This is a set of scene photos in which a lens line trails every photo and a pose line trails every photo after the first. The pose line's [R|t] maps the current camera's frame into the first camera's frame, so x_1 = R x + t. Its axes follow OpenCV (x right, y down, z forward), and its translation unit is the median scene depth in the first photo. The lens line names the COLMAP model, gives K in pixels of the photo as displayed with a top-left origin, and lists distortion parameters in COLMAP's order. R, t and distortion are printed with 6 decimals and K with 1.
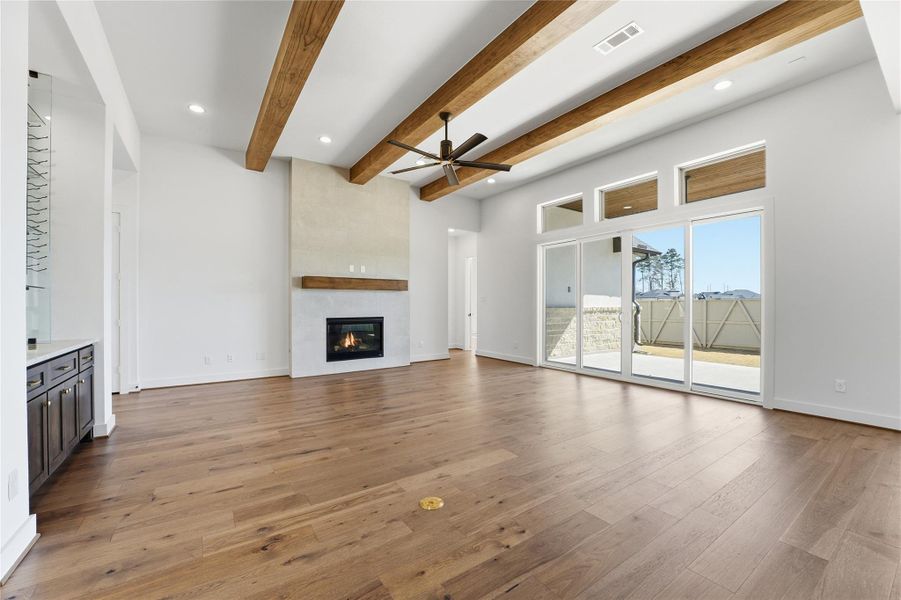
lens RADIAL K [[365.6, 0, 441.0], [0, 365.6, 304.3], [0, 0, 1]] dist [-0.021849, 0.001353]
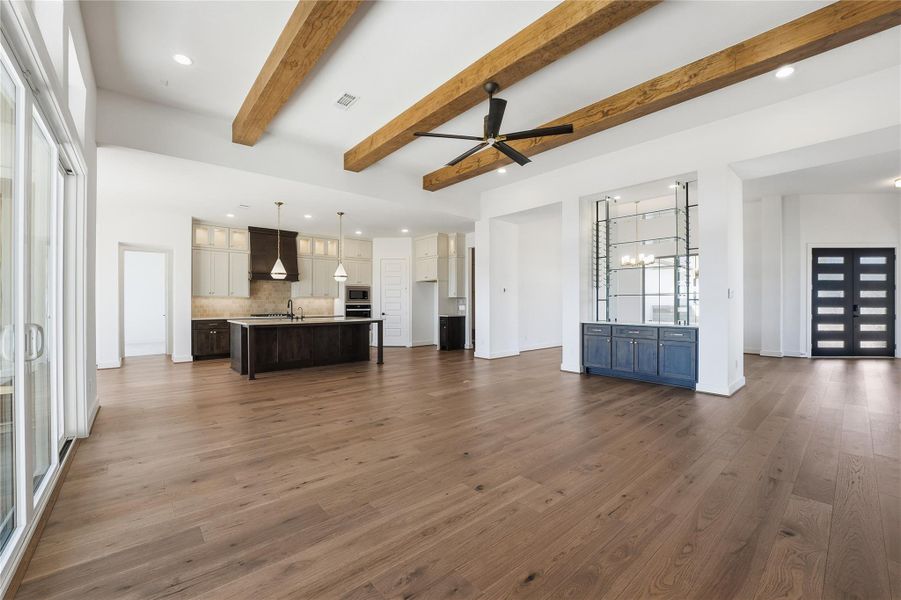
lens RADIAL K [[365.6, 0, 450.5], [0, 365.6, 301.8], [0, 0, 1]] dist [-0.021849, 0.001353]
pose [[-0.991996, -0.002308, -0.126246, 0.146288], [-0.002428, 0.999997, 0.000794, -0.003226], [0.126243, 0.001094, -0.991999, 1.225313]]
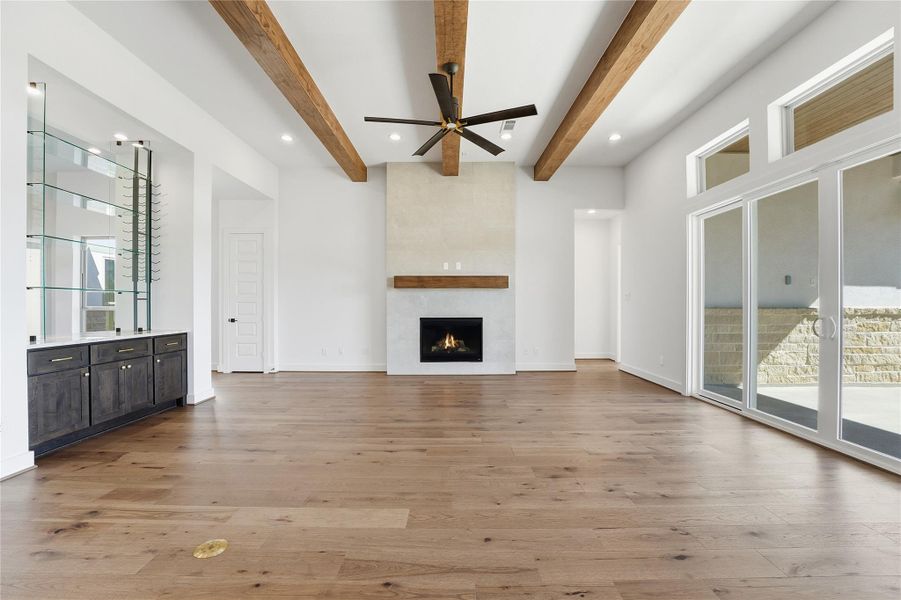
lens RADIAL K [[365.6, 0, 451.1], [0, 365.6, 302.3], [0, 0, 1]] dist [-0.021849, 0.001353]
pose [[0.825209, -0.003716, -0.564816, 0.307019], [0.001270, 0.999988, -0.004725, 0.000768], [0.564827, 0.003182, 0.825203, 0.225593]]
